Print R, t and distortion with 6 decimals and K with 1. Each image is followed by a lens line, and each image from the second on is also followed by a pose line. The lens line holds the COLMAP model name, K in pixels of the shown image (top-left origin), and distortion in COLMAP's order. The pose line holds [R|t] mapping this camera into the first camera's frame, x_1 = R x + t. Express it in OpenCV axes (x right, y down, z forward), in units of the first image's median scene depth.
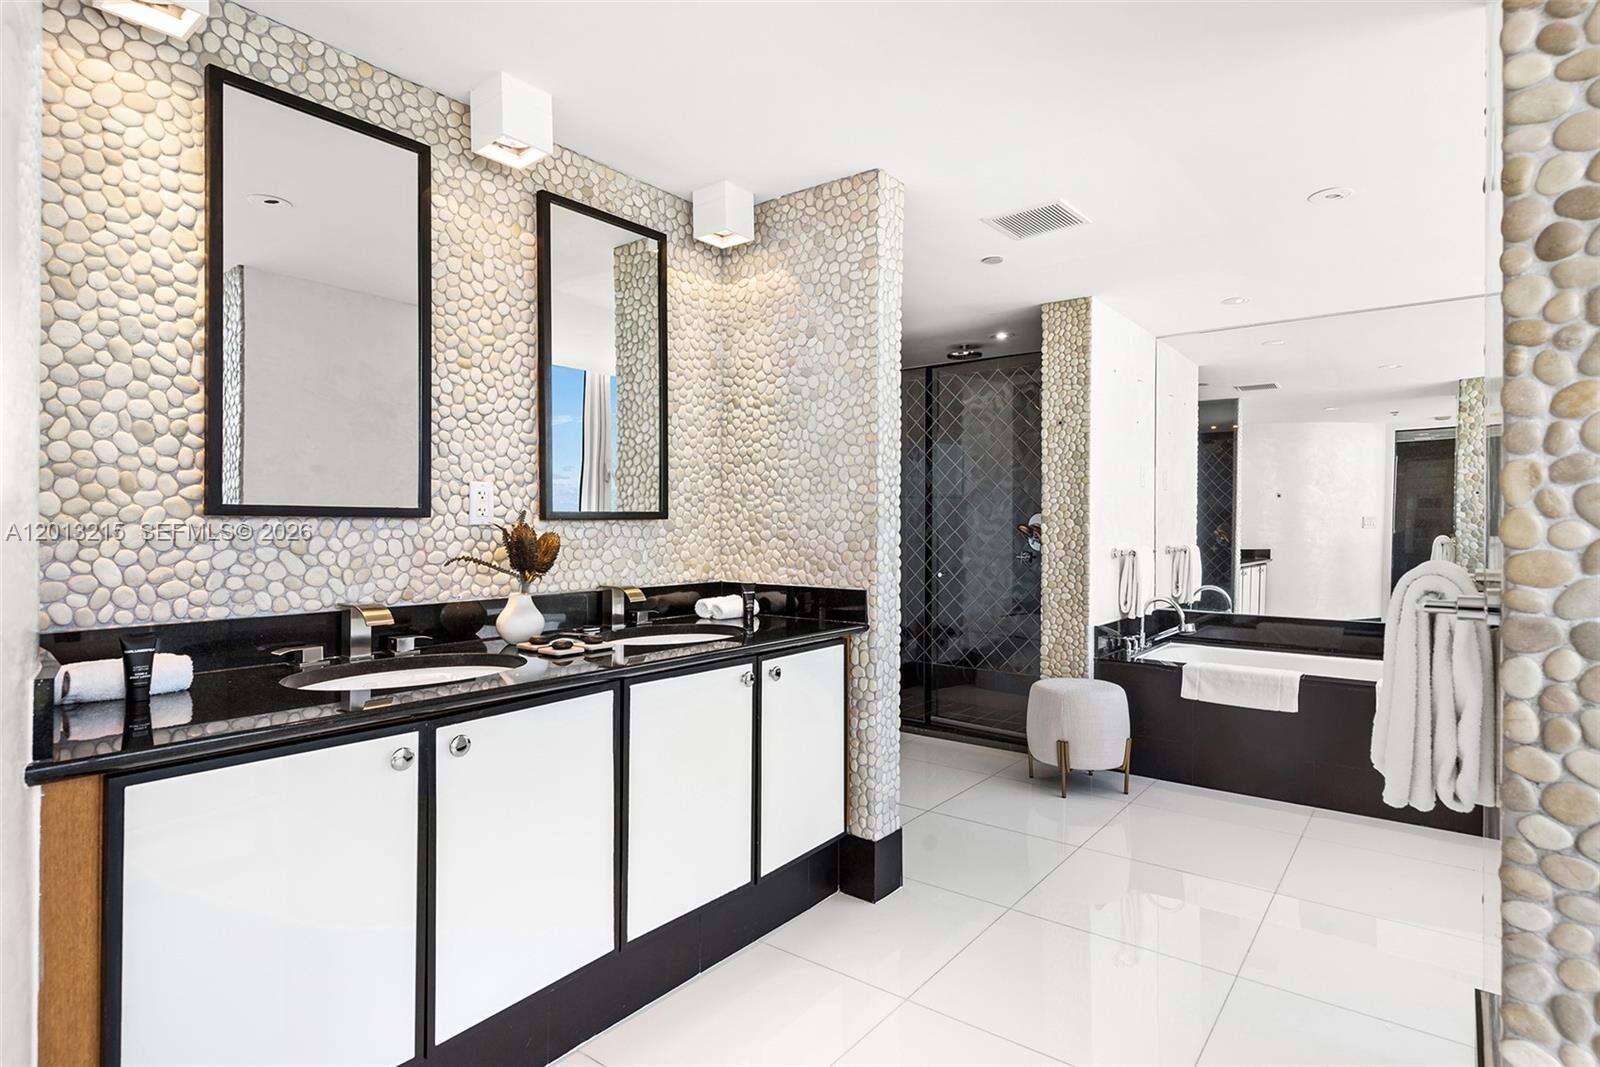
lens RADIAL K [[799.4, 0, 811.2], [0, 799.4, 528.0], [0, 0, 1]] dist [-0.005979, -0.001772]
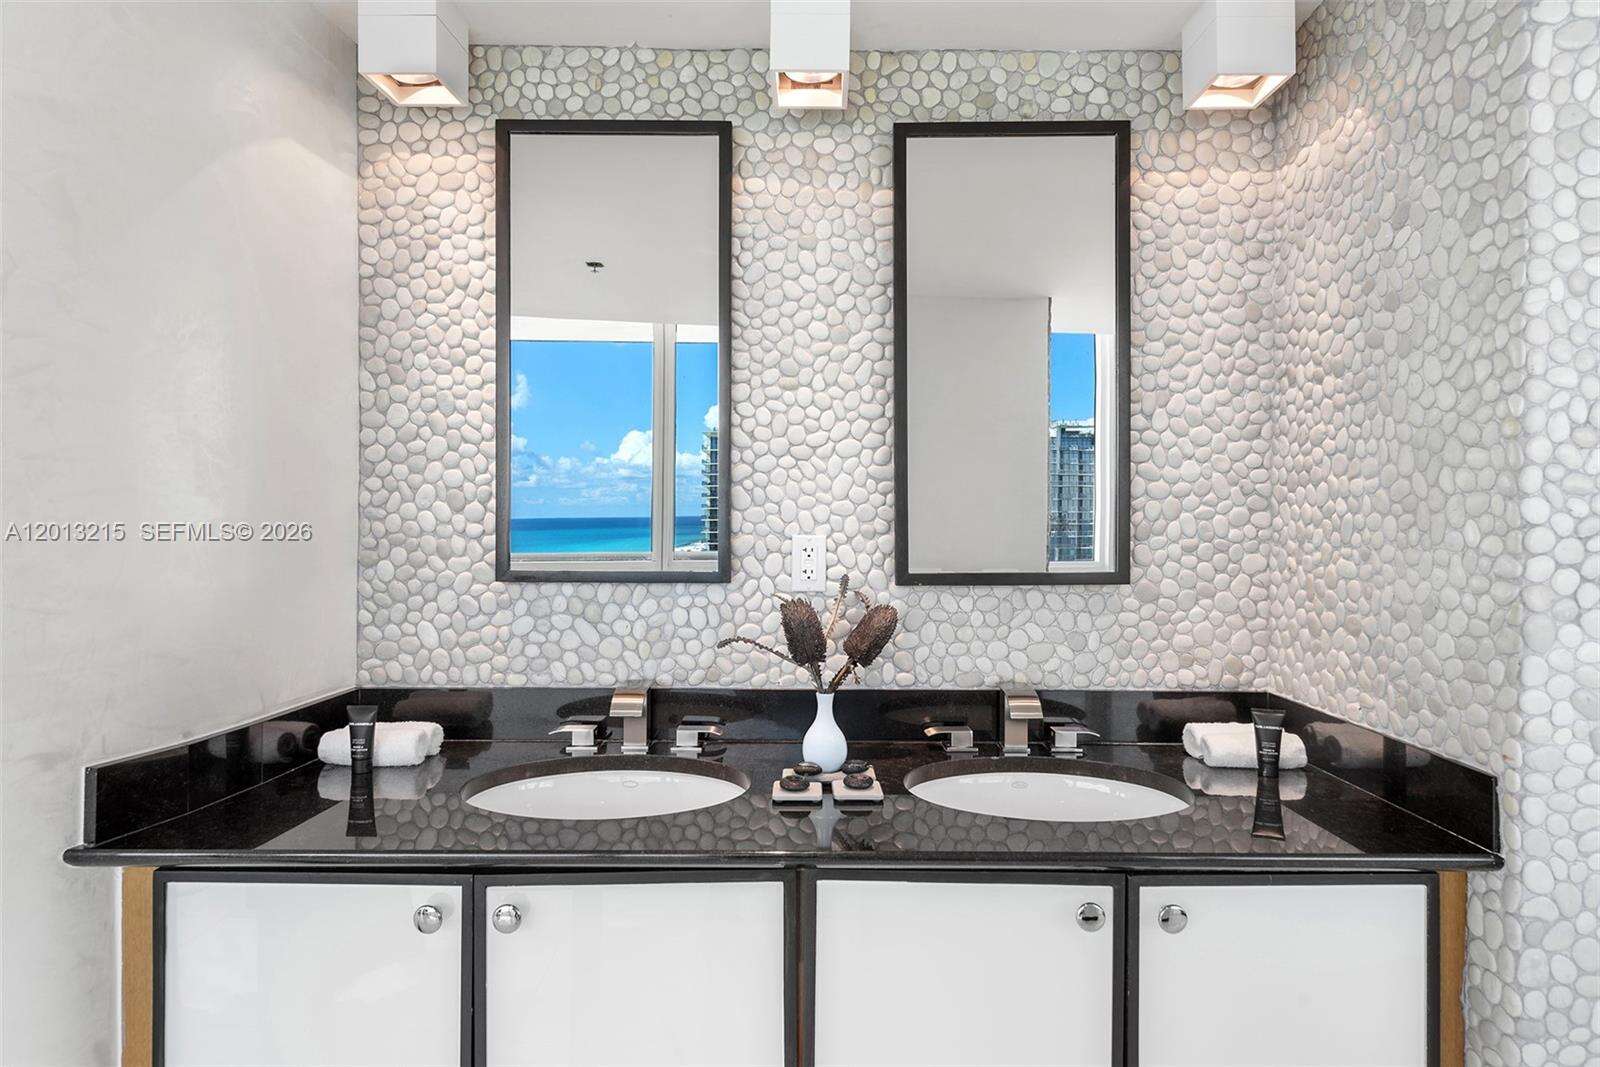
lens RADIAL K [[912.6, 0, 796.8], [0, 912.6, 525.7], [0, 0, 1]] dist [0.018810, -0.008217]
pose [[0.612890, 0.003715, -0.790159, 0.268786], [-0.008408, 0.999963, -0.001820, -0.064282], [0.790123, 0.007760, 0.612899, 0.449010]]
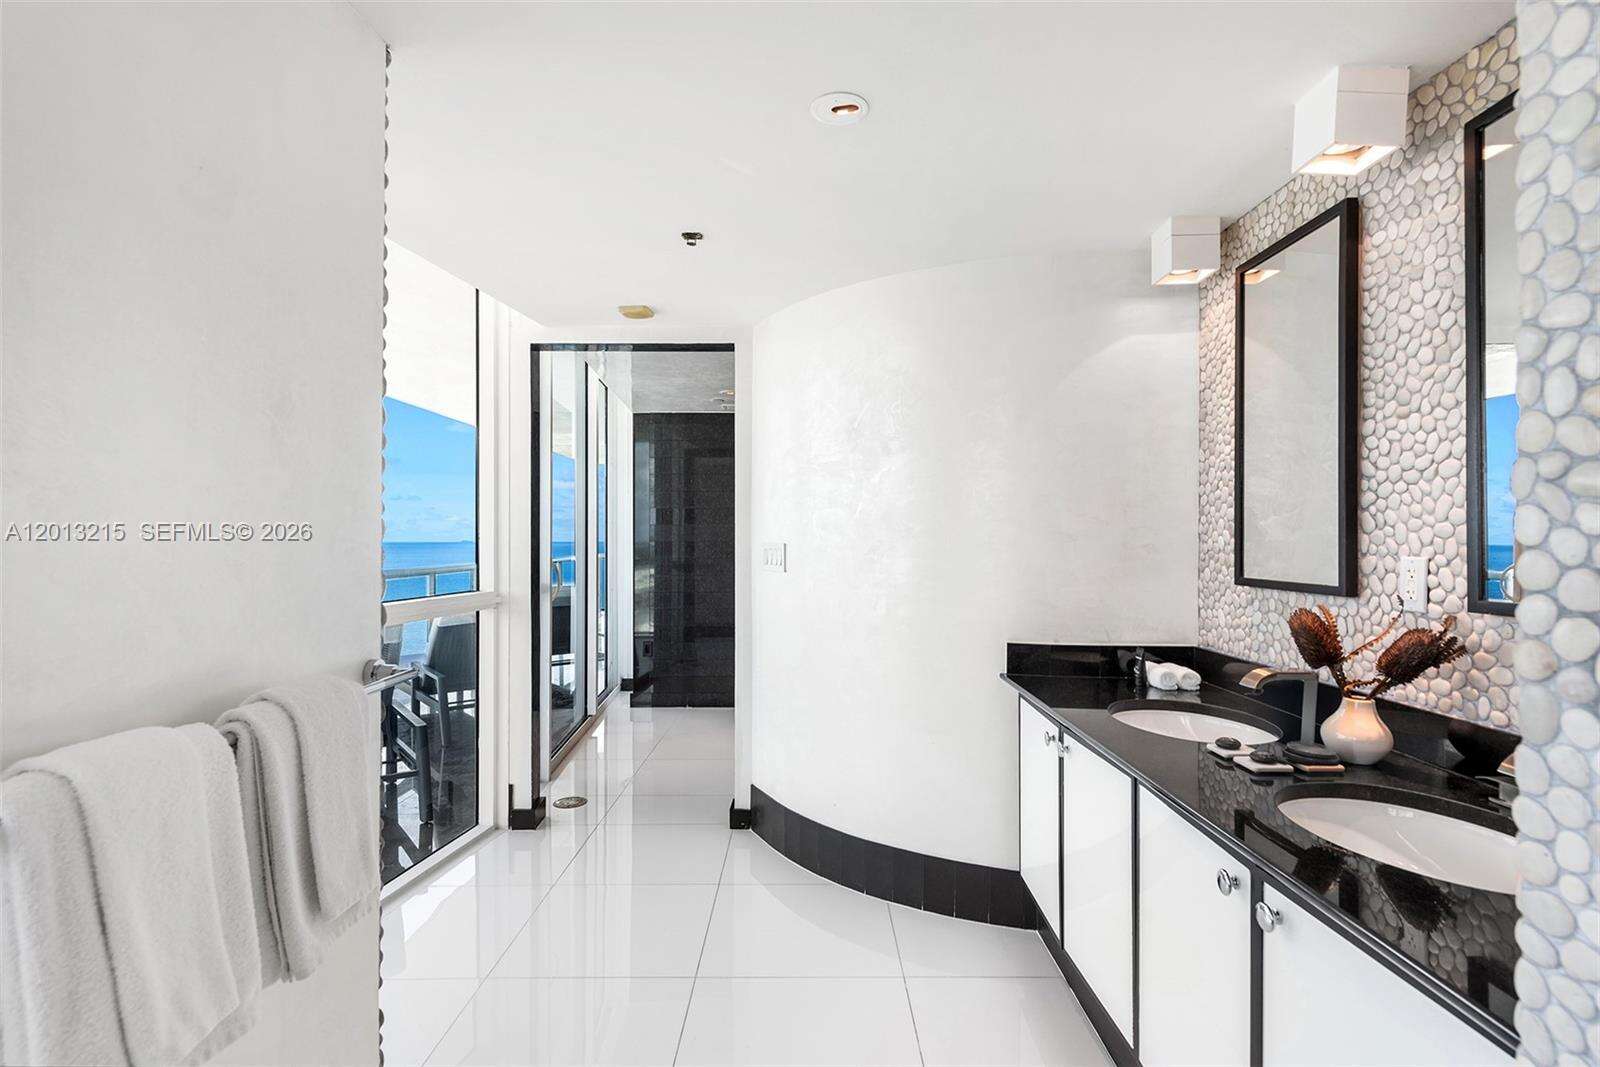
lens RADIAL K [[799.4, 0, 806.9], [0, 799.4, 537.1], [0, 0, 1]] dist [-0.005979, -0.001772]
pose [[-0.800750, -0.007970, -0.598946, 0.531606], [-0.011278, 0.999935, 0.001771, -0.071136], [0.598893, 0.008173, -0.800788, 1.256308]]
